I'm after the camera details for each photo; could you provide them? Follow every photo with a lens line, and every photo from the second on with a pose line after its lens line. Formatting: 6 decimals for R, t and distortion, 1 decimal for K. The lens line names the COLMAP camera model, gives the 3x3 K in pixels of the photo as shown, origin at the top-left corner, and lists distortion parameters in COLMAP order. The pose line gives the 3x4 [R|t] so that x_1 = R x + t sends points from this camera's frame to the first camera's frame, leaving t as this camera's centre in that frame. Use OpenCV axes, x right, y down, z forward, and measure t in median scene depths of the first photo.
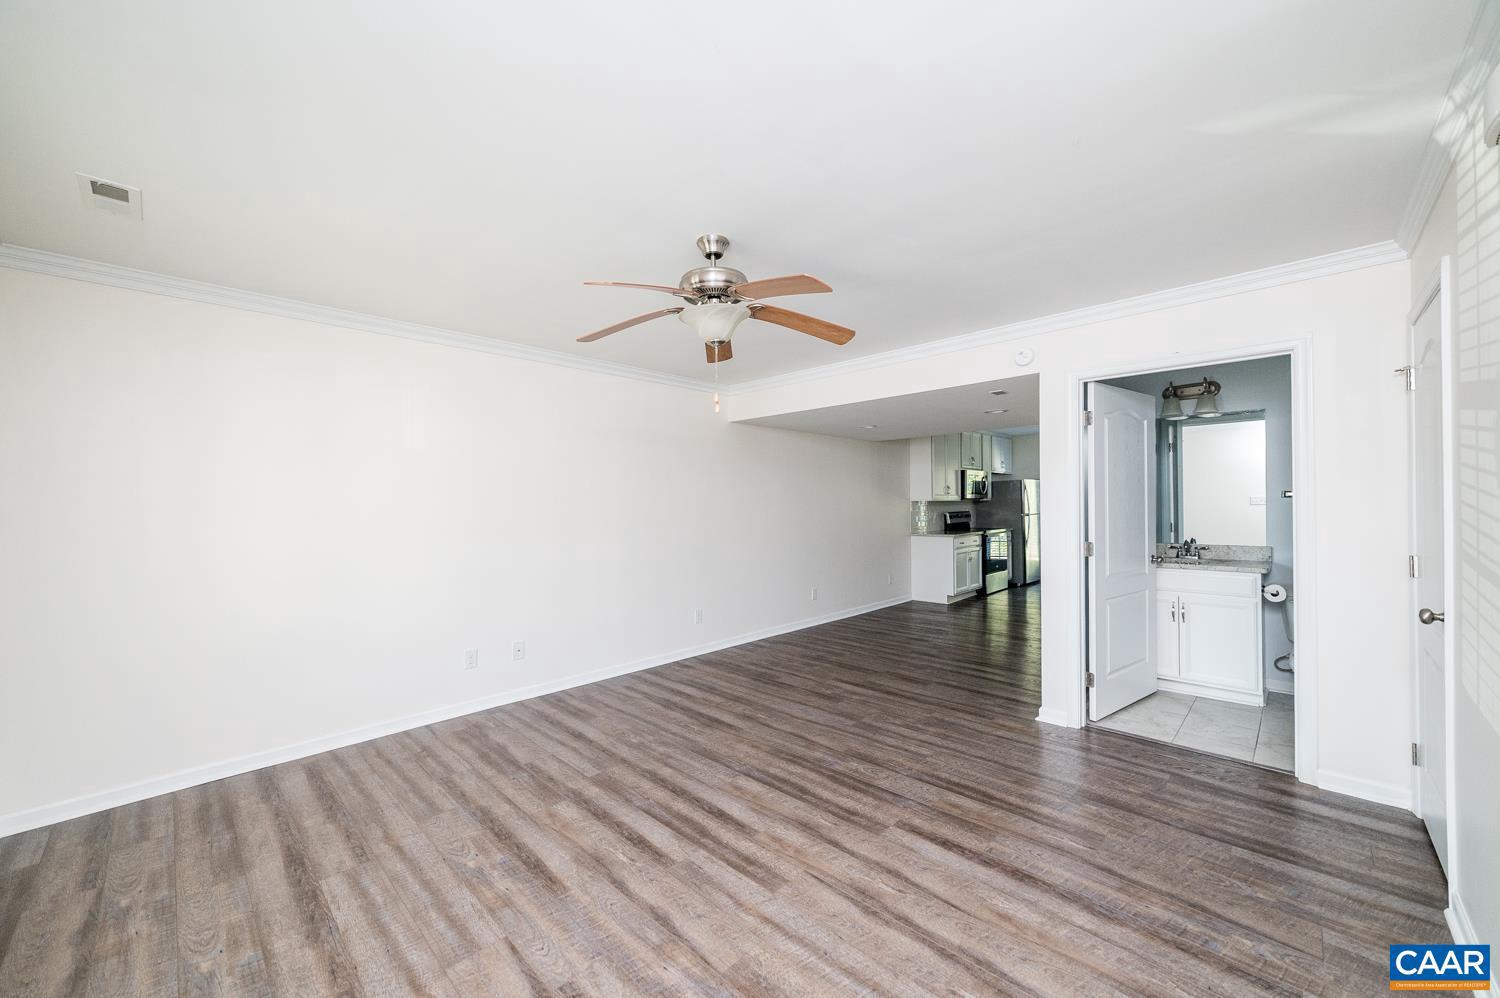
lens RADIAL K [[562.6, 0, 753.8], [0, 562.6, 500.7], [0, 0, 1]] dist [0.000939, 0.000310]
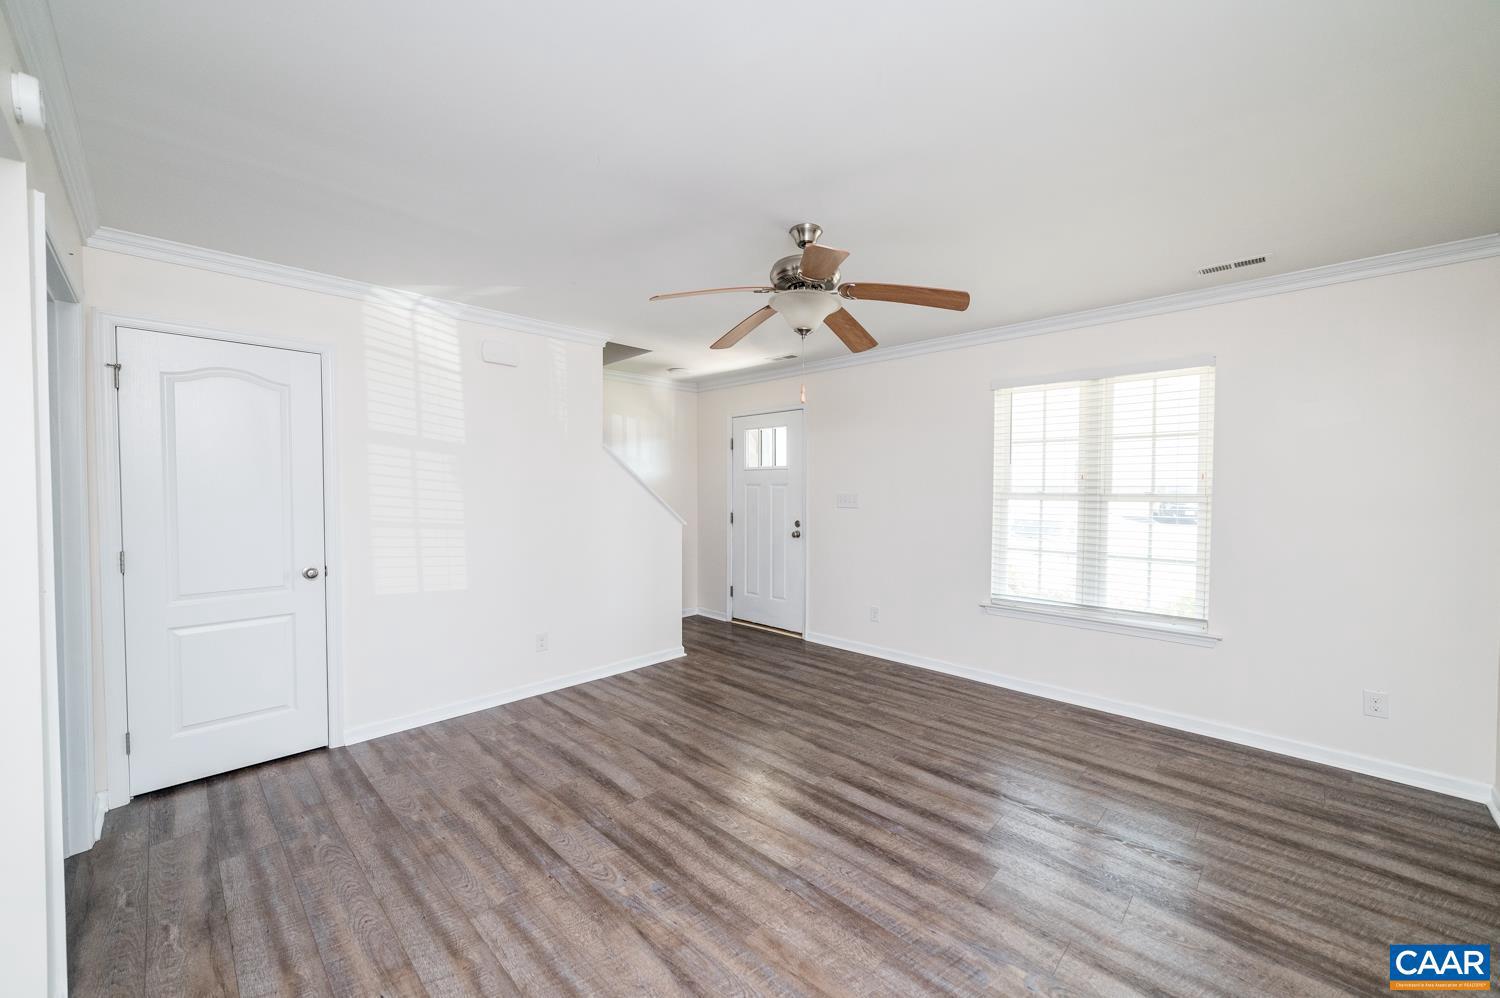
lens RADIAL K [[562.6, 0, 753.8], [0, 562.6, 500.7], [0, 0, 1]] dist [0.000939, 0.000310]
pose [[-0.999949, 0.009933, -0.002004, 0.026029], [0.009888, 0.999719, 0.021547, -0.005005], [0.002218, 0.021526, -0.999766, 1.989550]]
